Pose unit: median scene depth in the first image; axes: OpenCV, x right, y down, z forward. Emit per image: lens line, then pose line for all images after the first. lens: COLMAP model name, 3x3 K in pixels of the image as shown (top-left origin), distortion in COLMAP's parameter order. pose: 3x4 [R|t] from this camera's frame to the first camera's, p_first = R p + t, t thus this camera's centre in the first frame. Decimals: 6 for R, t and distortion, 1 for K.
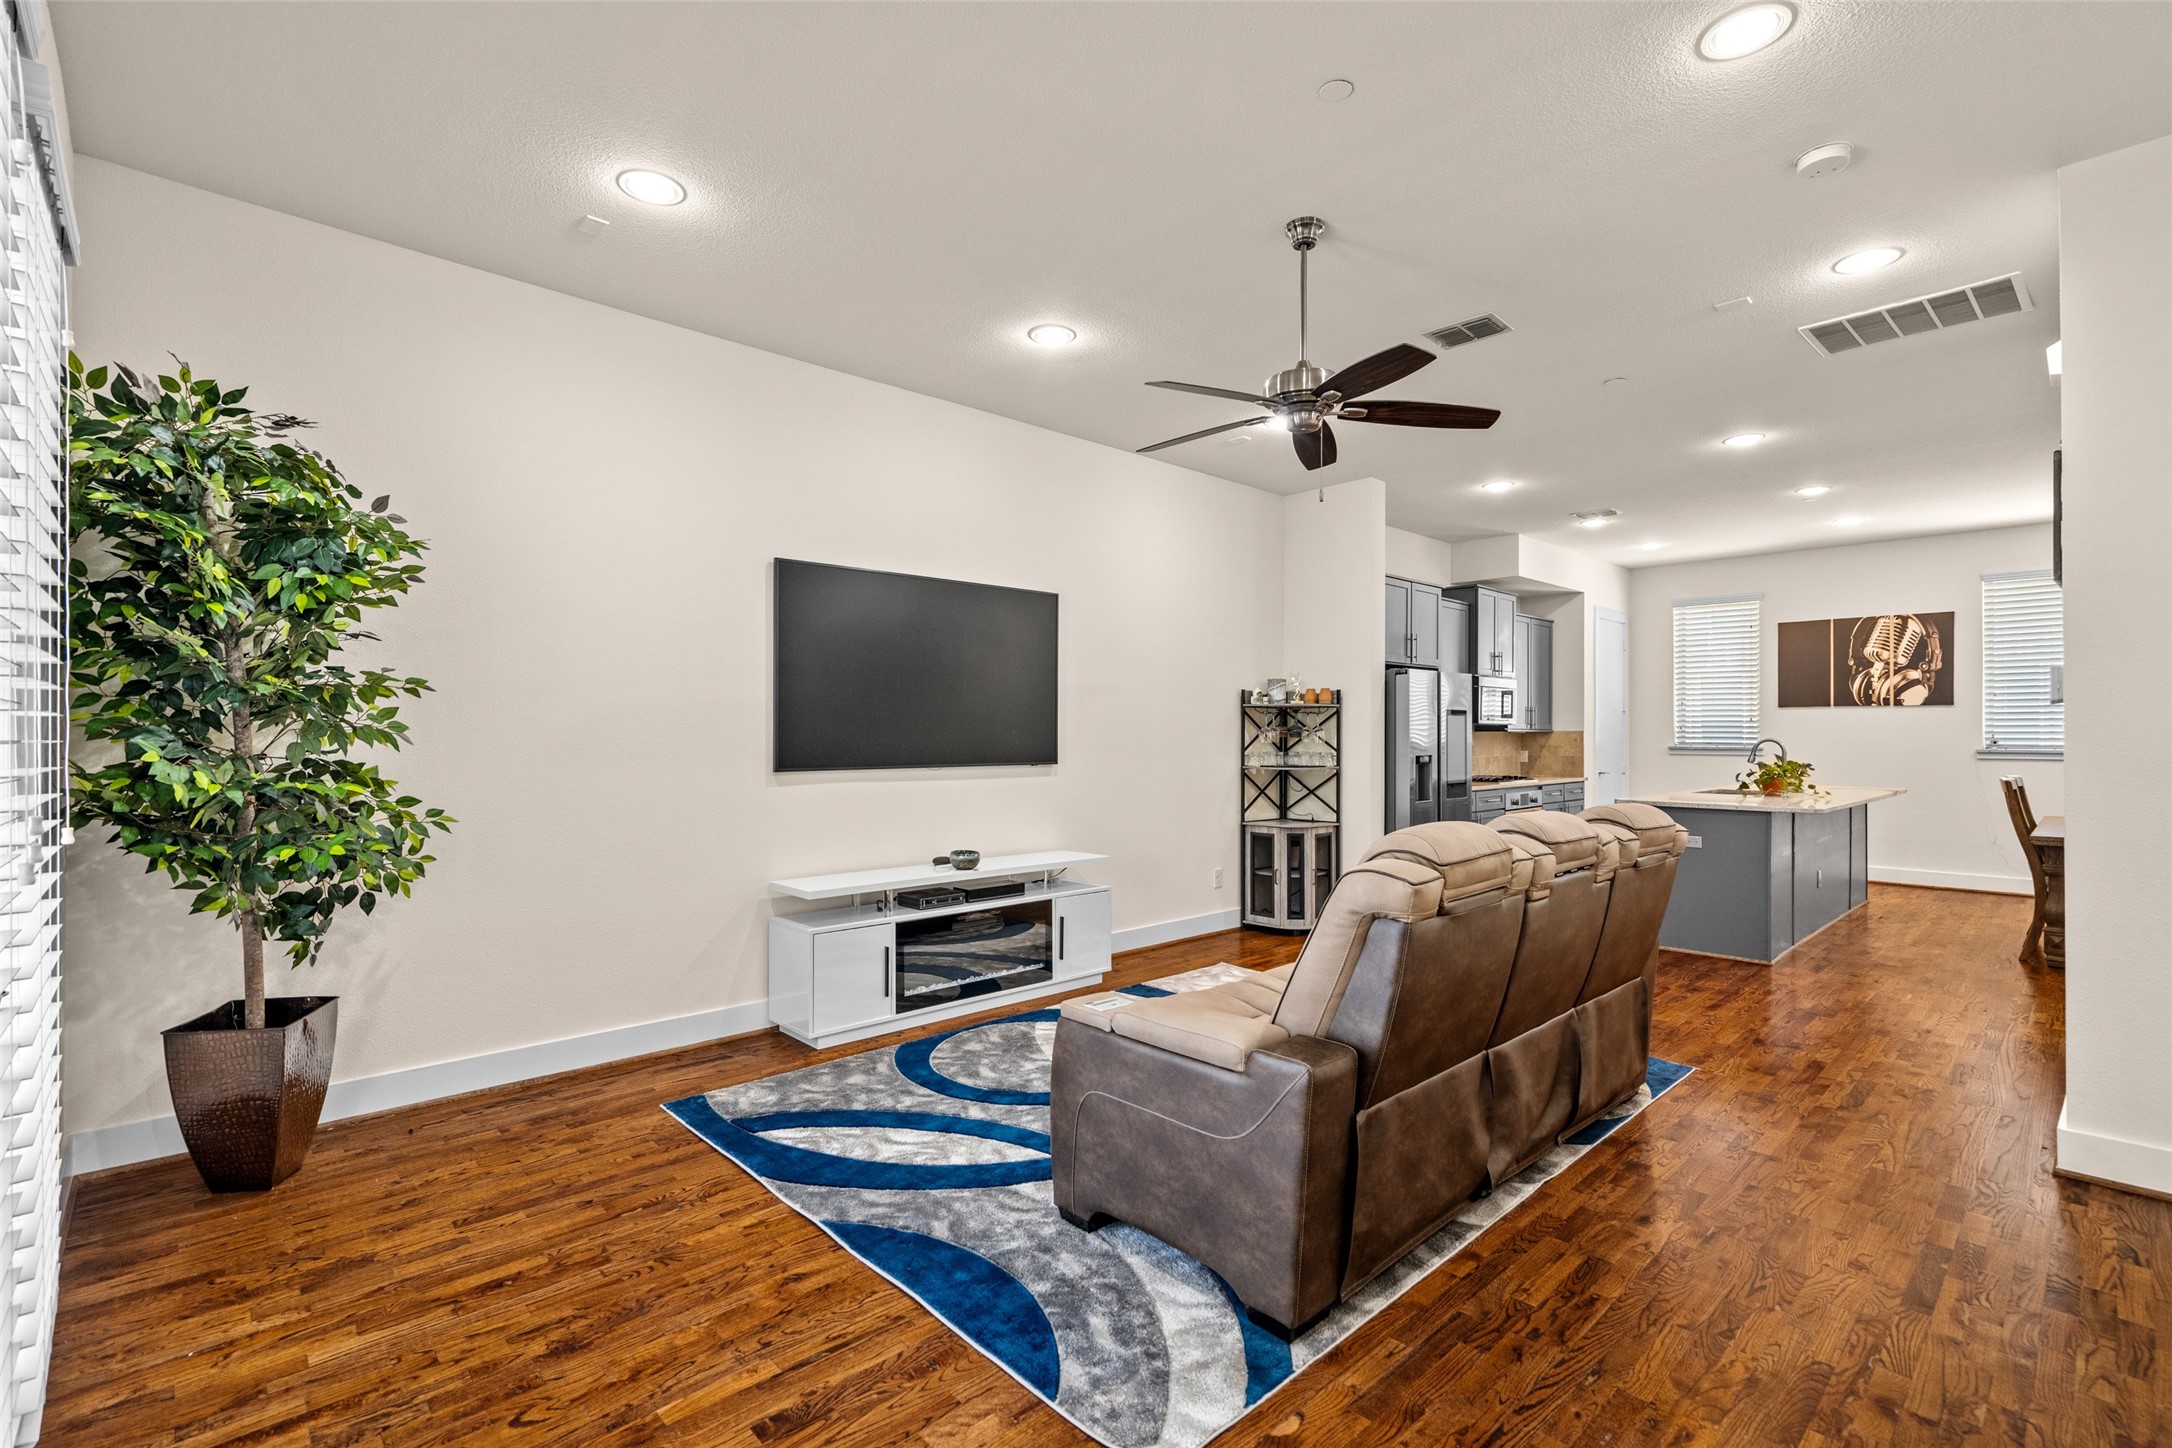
lens RADIAL K [[982.5, 0, 1084.6], [0, 982.5, 728.2], [0, 0, 1]] dist [-0.004558, 0.003194]
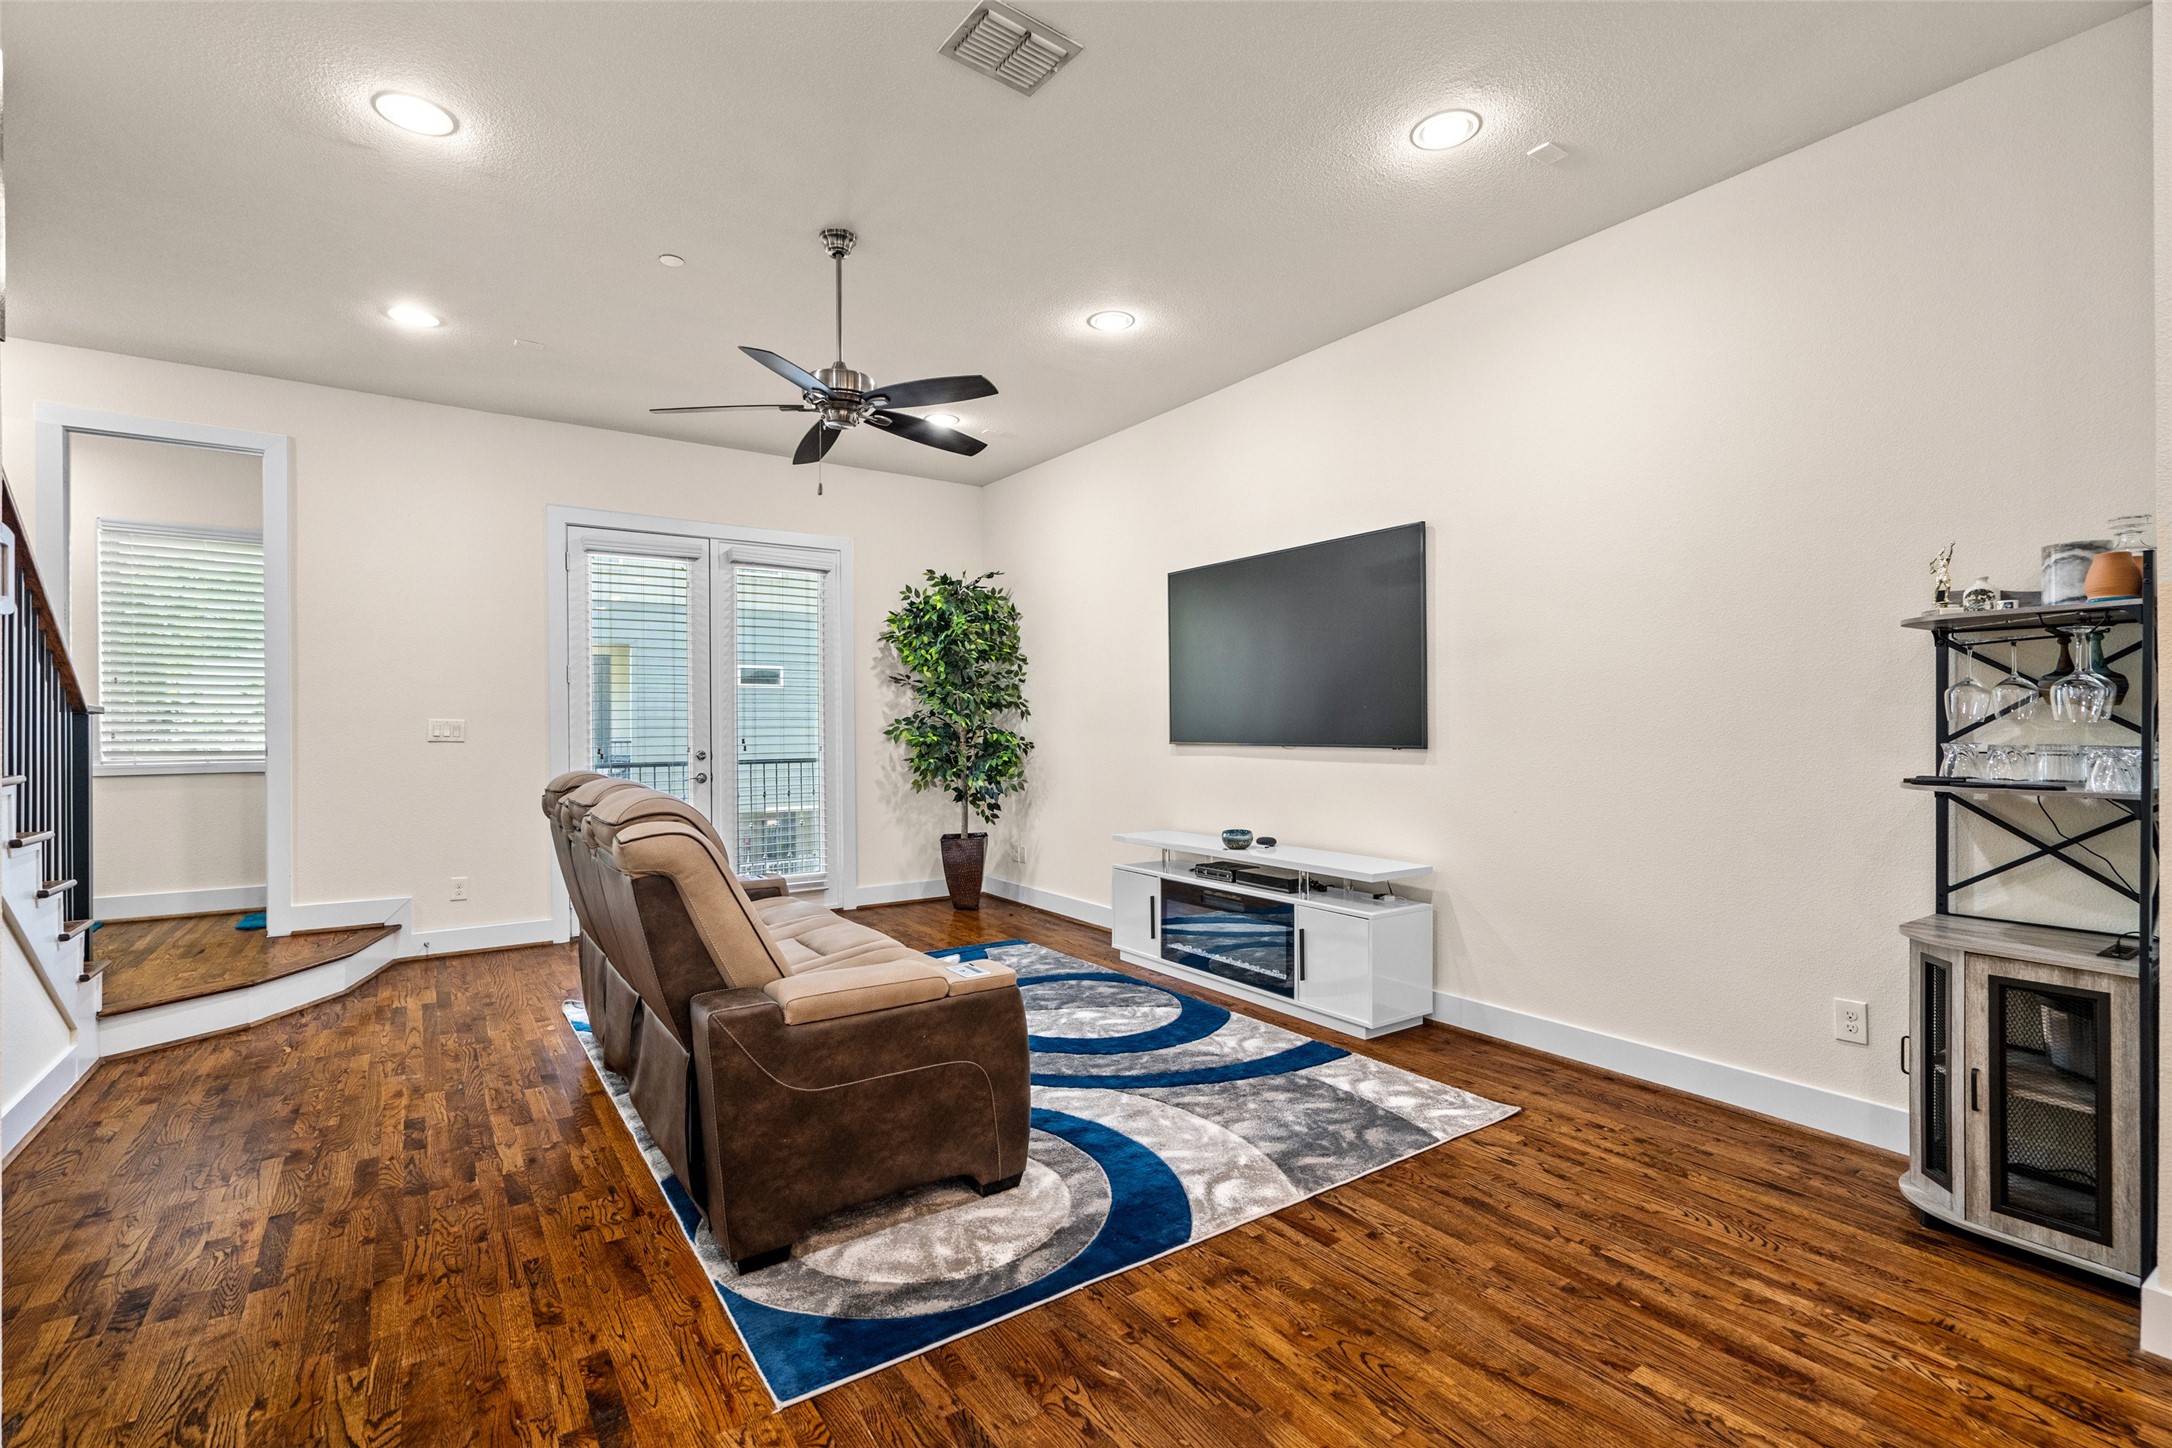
lens RADIAL K [[982.5, 0, 1083.6], [0, 982.5, 718.6], [0, 0, 1]] dist [-0.004558, 0.003194]
pose [[-0.150243, -0.006653, -0.988627, 0.489666], [0.012756, 0.999881, -0.008667, 0.010776], [0.988567, -0.013913, -0.150140, 0.558489]]
